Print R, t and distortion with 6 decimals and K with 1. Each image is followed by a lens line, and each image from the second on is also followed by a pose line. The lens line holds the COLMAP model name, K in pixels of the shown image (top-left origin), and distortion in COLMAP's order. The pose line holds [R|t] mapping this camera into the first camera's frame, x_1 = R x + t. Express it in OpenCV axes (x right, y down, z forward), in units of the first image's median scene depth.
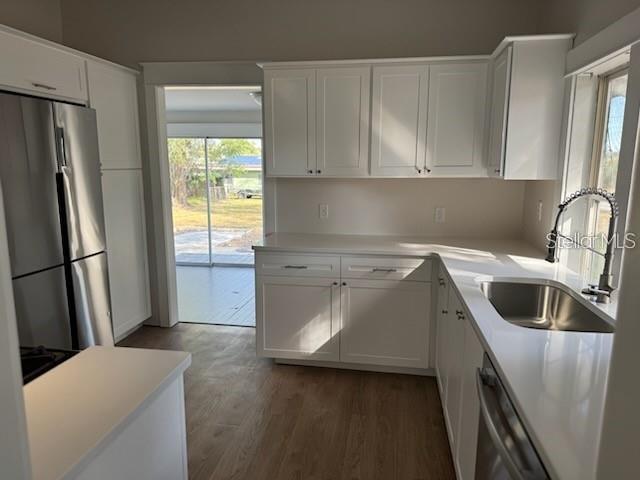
lens RADIAL K [[437.4, 0, 323.0], [0, 437.4, 255.1], [0, 0, 1]] dist [0.001470, 0.000610]
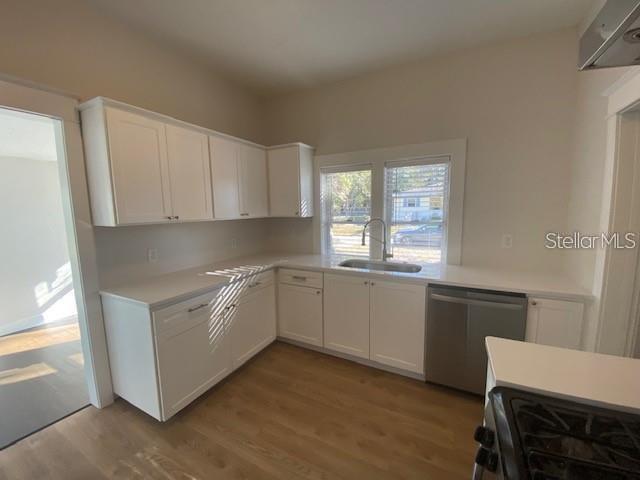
lens RADIAL K [[259.6, 0, 320.3], [0, 259.6, 242.7], [0, 0, 1]] dist [0.029425, -0.026483]
pose [[0.330989, -0.133706, 0.934114, -0.519364], [0.209960, 0.975531, 0.065238, -0.098943], [-0.919980, 0.174534, 0.350963, 0.463183]]
